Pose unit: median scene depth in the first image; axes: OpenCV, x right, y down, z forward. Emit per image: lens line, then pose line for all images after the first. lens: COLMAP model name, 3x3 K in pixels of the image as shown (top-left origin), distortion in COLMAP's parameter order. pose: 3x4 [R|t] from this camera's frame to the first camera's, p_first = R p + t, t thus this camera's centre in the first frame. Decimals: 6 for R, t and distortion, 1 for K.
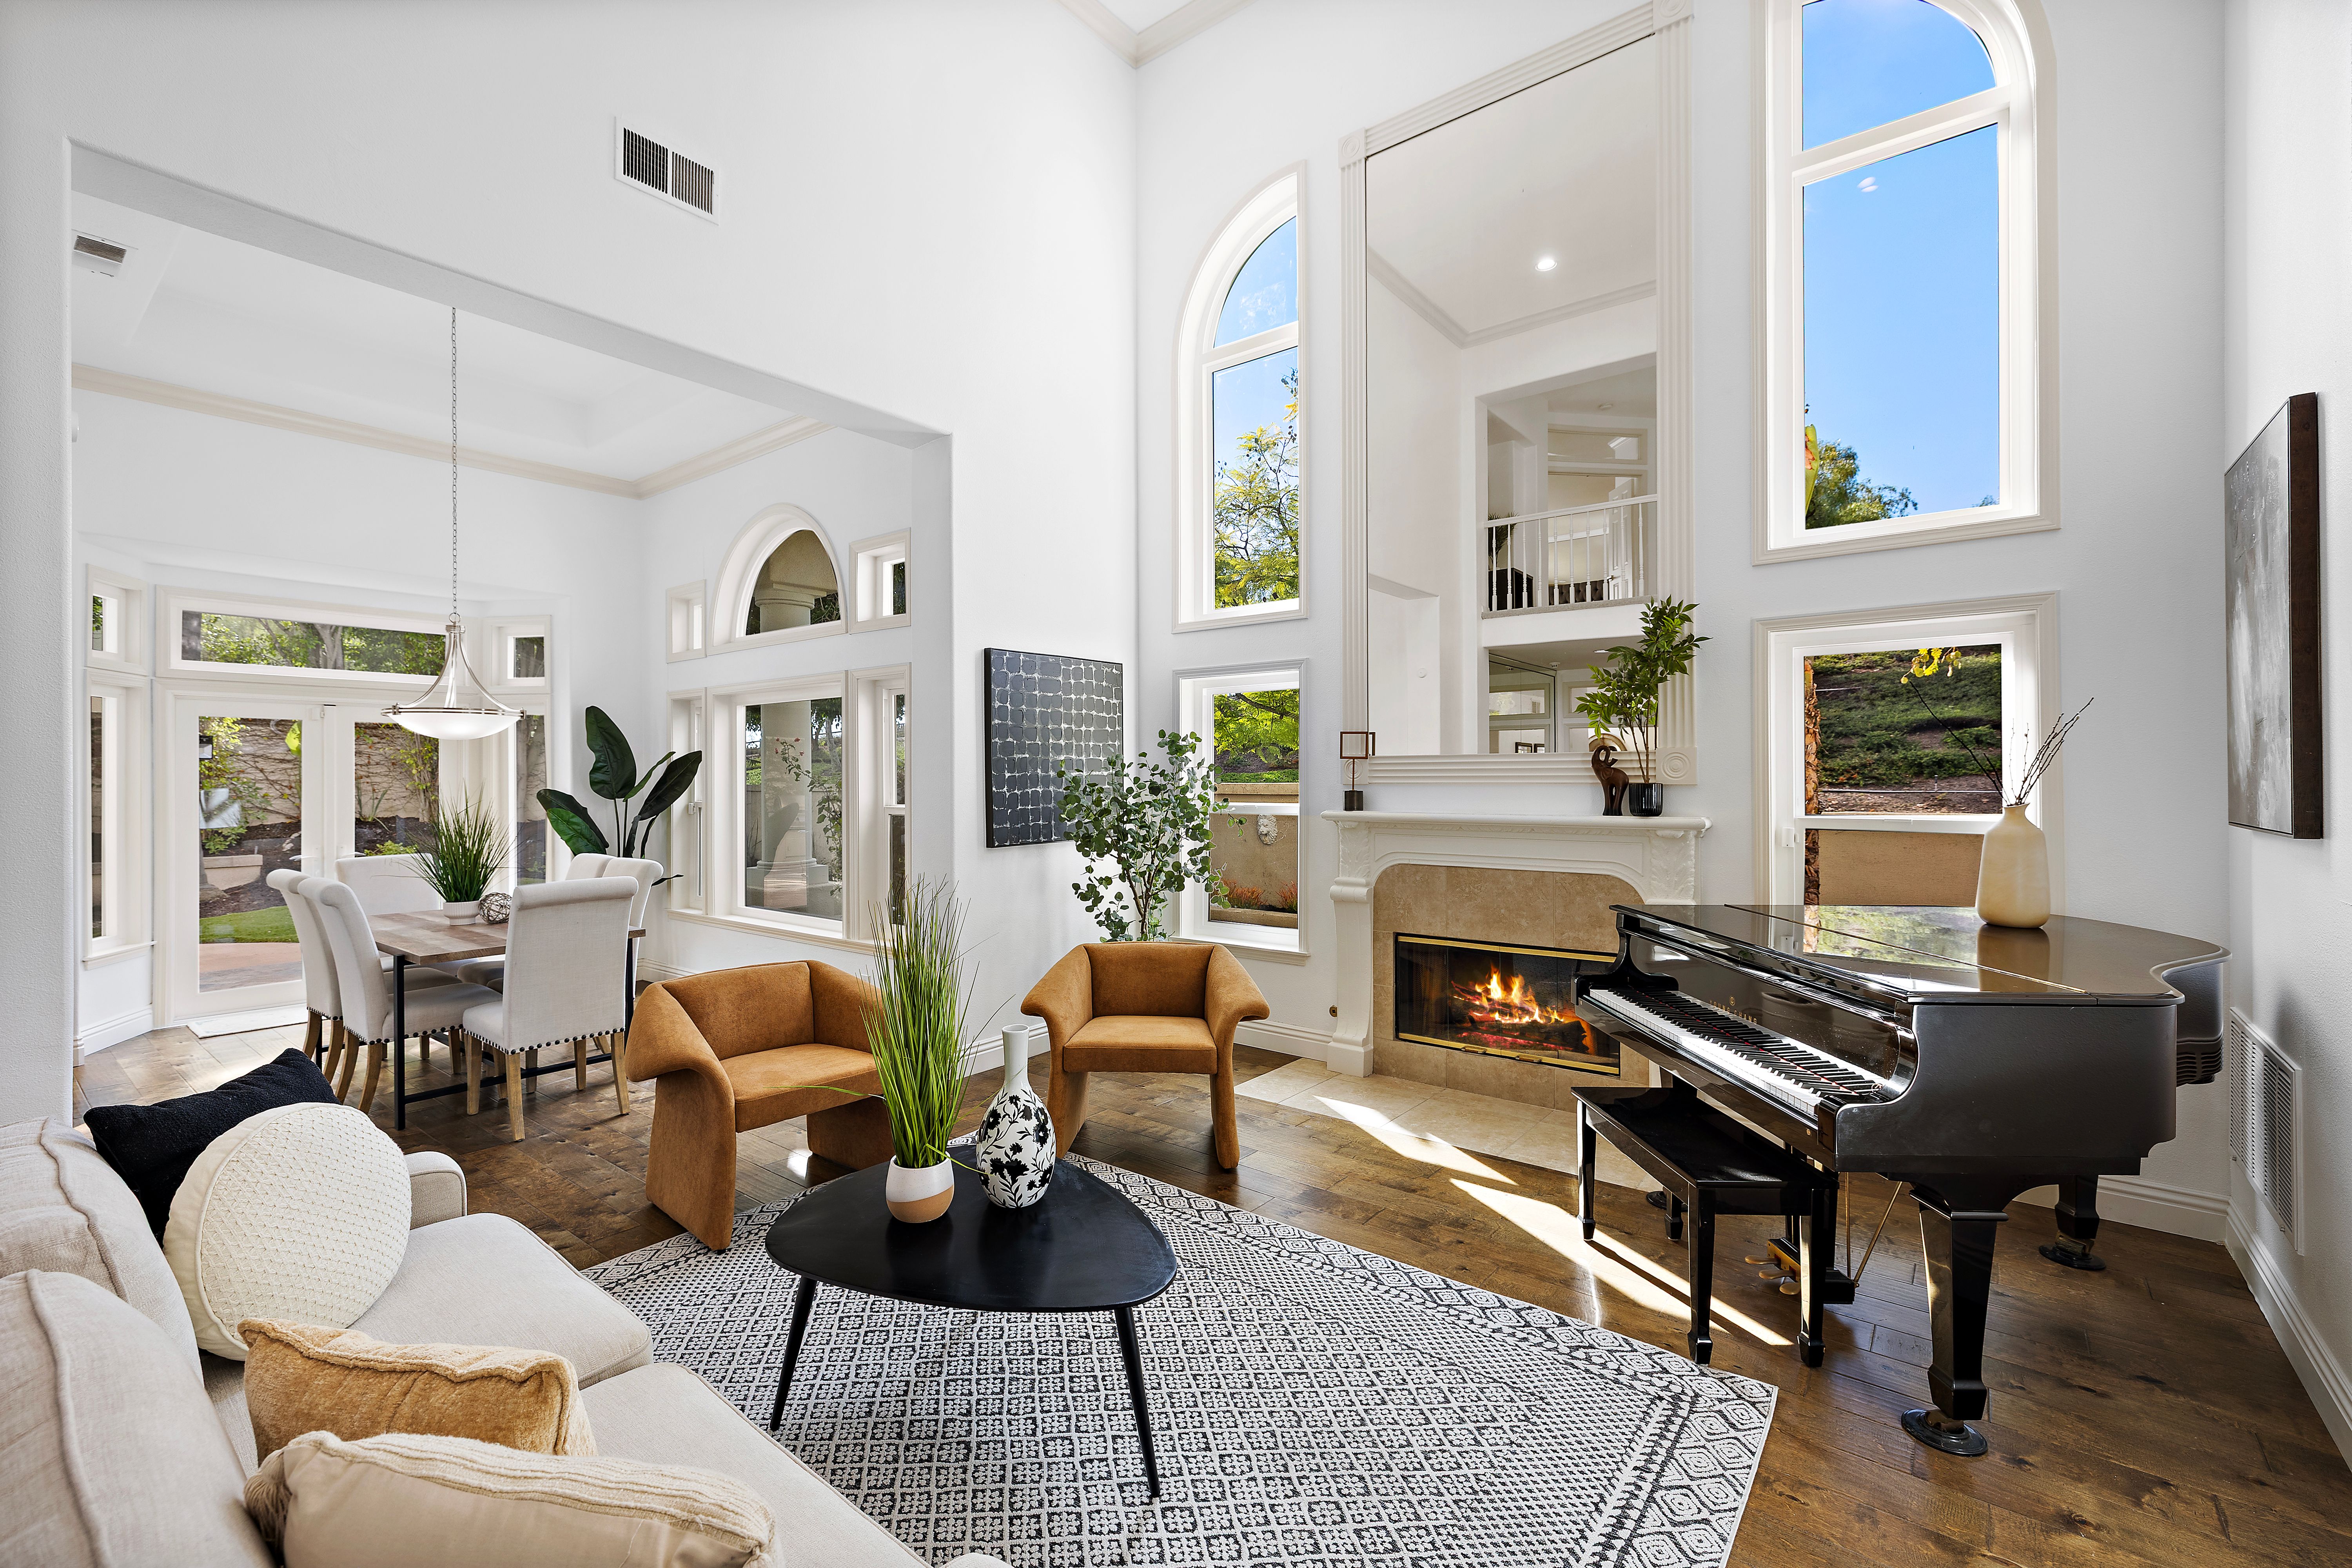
lens RADIAL K [[1003.8, 0, 1168.4], [0, 1003.8, 779.9], [0, 0, 1]] dist [0.002872, 0.000151]
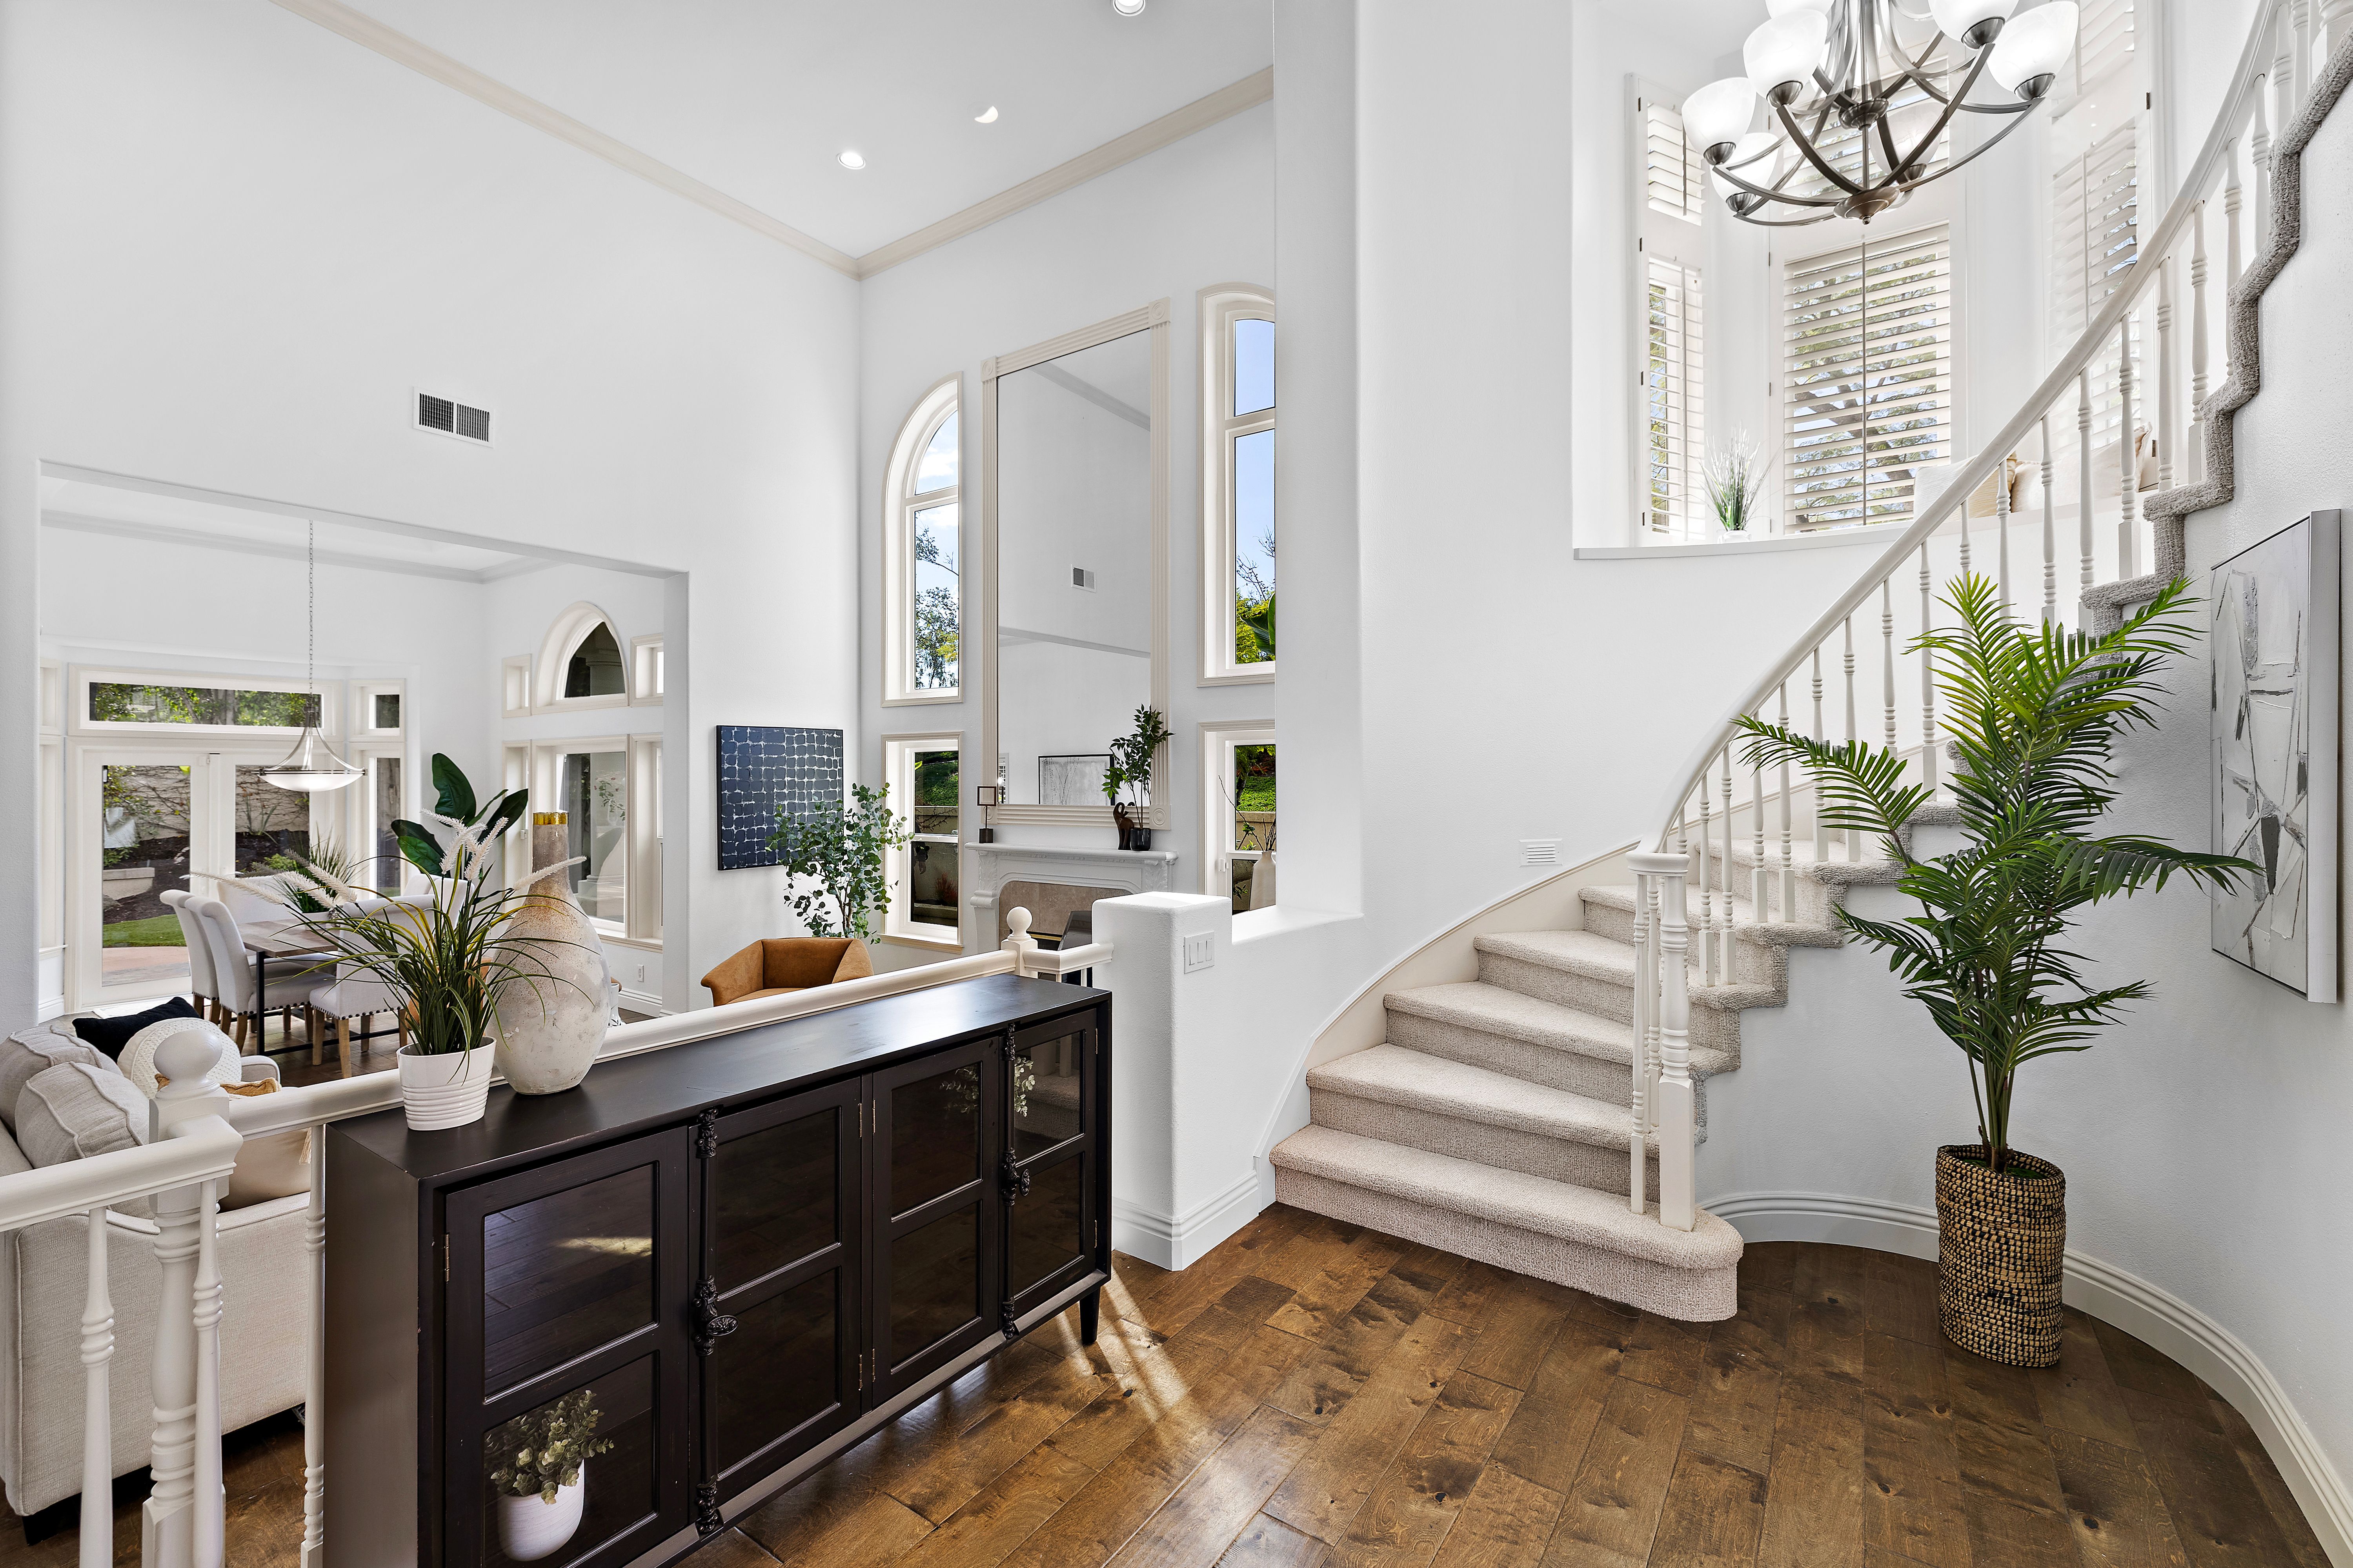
lens RADIAL K [[991.9, 0, 1167.9], [0, 991.9, 775.0], [0, 0, 1]] dist [0.002536, 0.000545]
pose [[0.998034, 0.001983, 0.062650, 0.342726], [-0.001679, 0.999987, -0.004906, -0.056383], [-0.062659, 0.004791, 0.998023, -0.388534]]
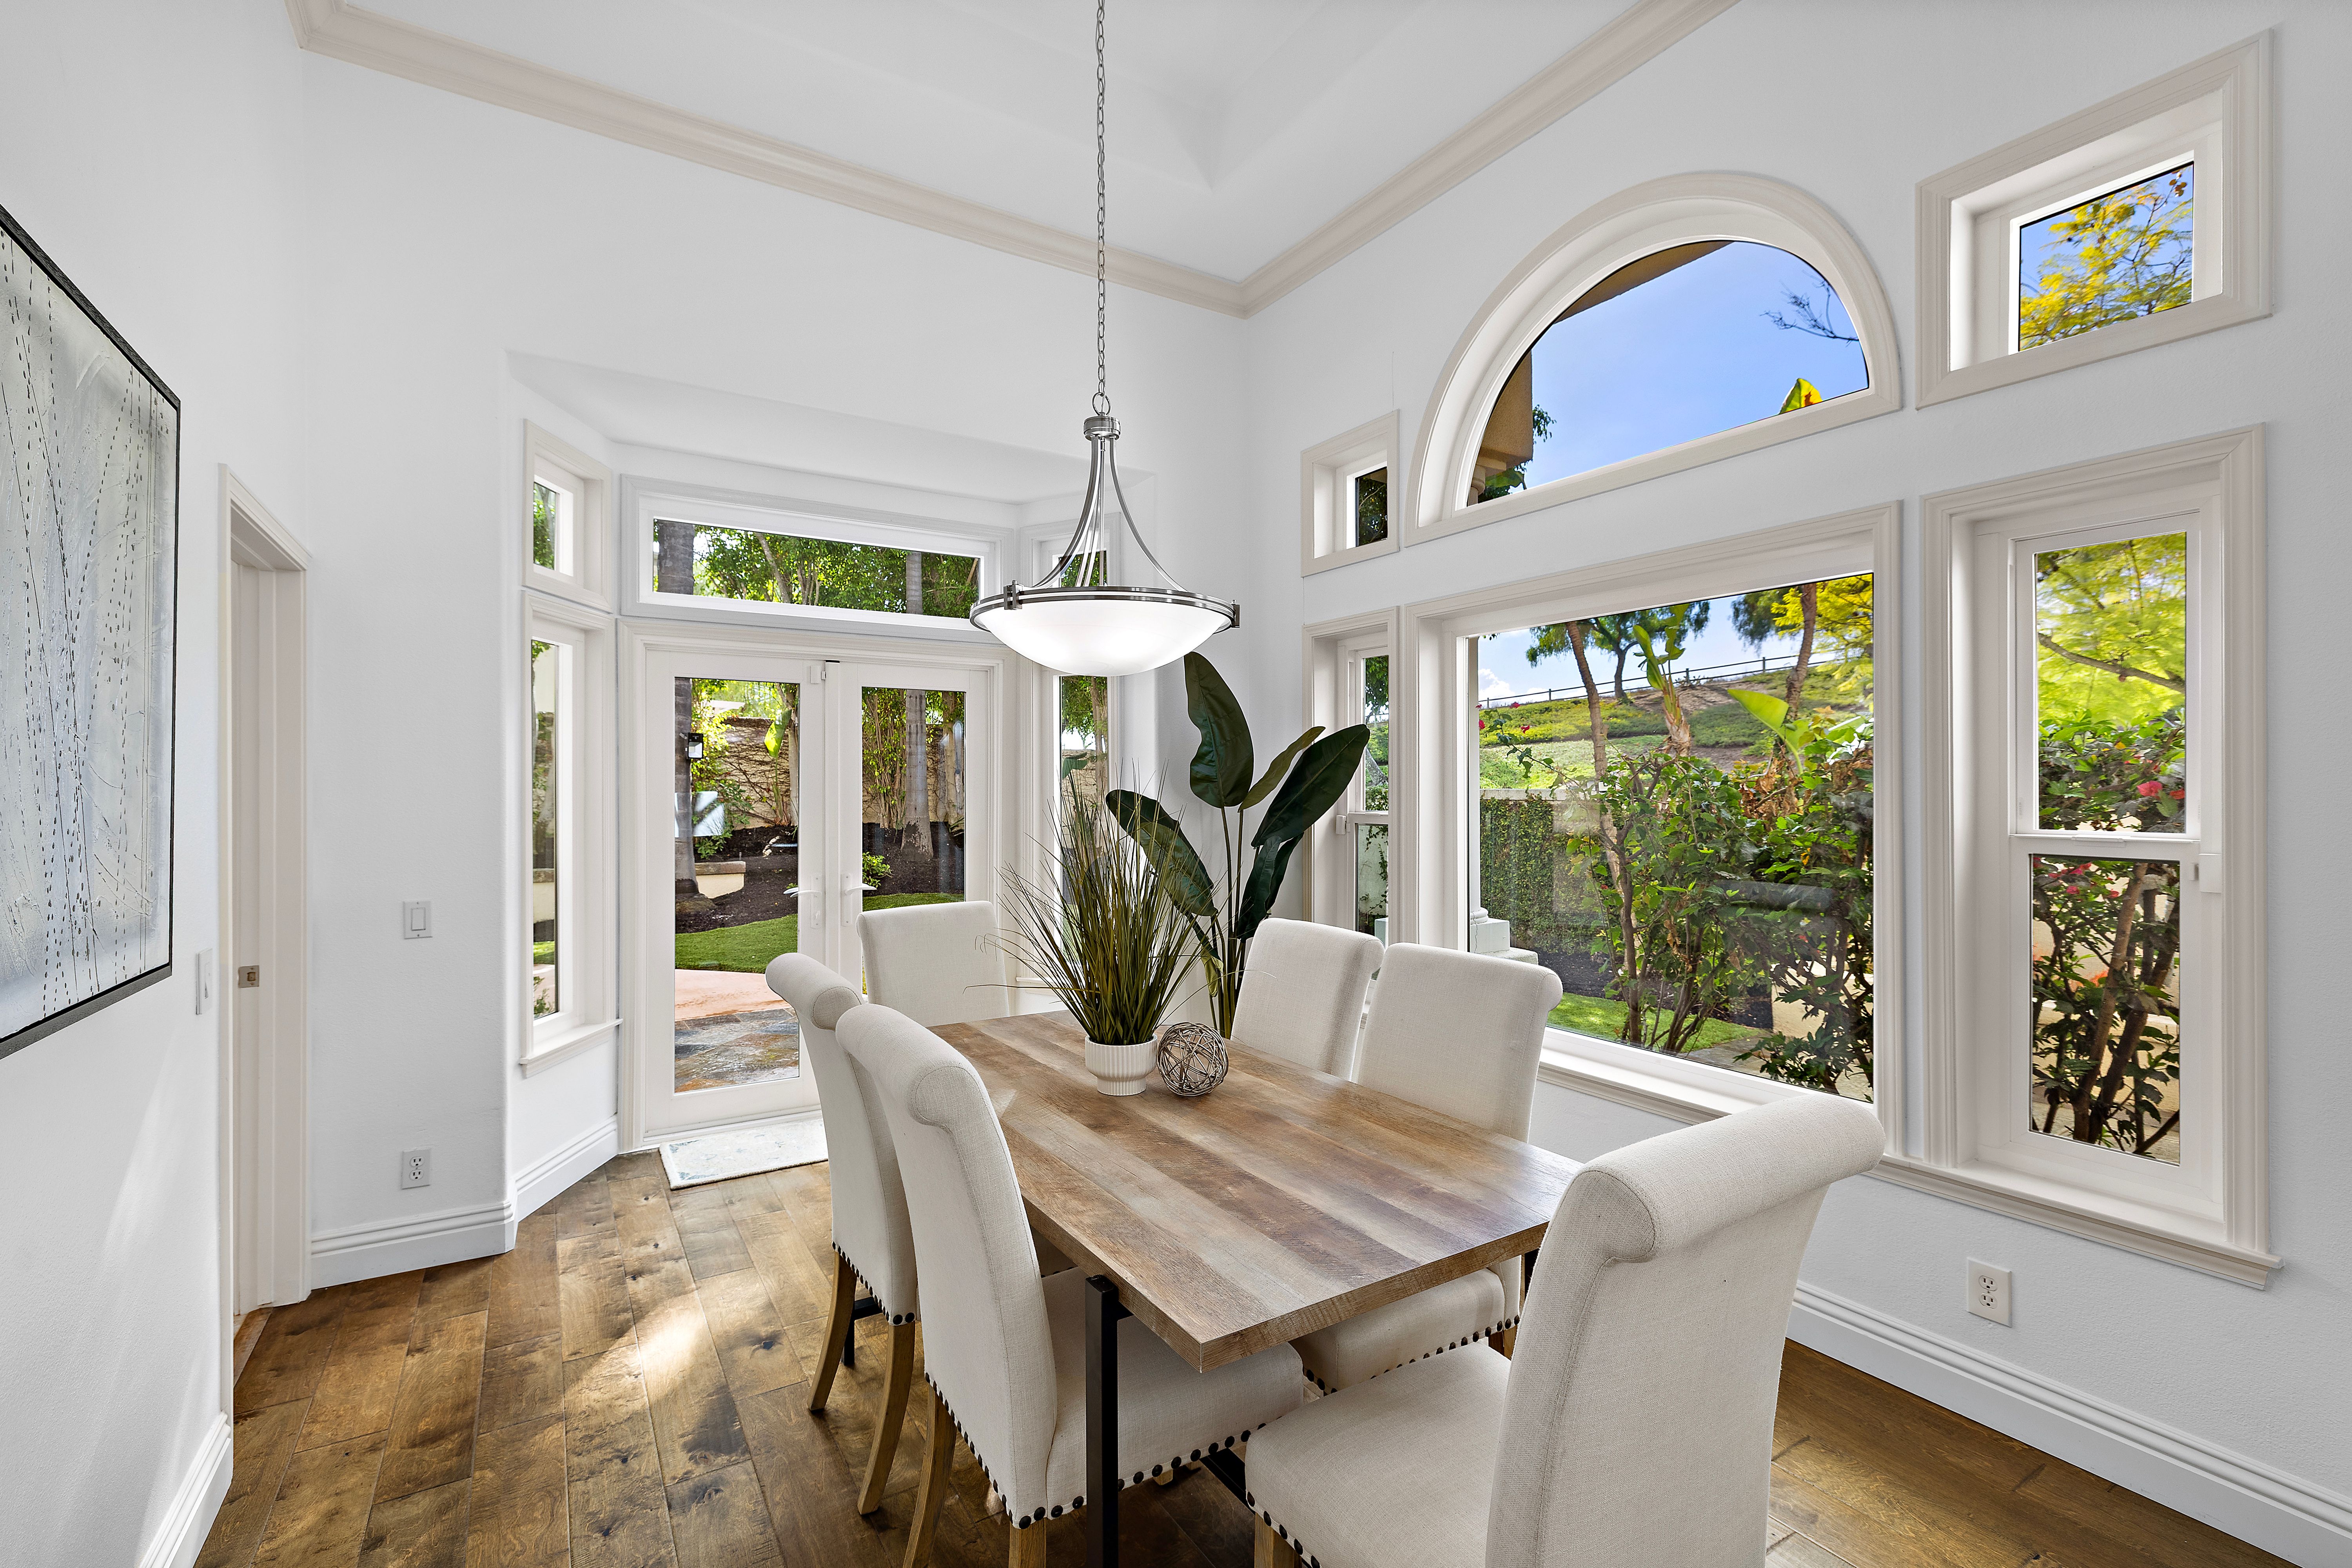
lens RADIAL K [[1018.0, 0, 1164.1], [0, 1018.0, 788.9], [0, 0, 1]] dist [0.002077, 0.000272]
pose [[0.942510, 0.003558, -0.334158, -0.520783], [-0.003321, 0.999994, 0.001282, 0.010275], [0.334161, -0.000098, 0.942516, 0.569845]]
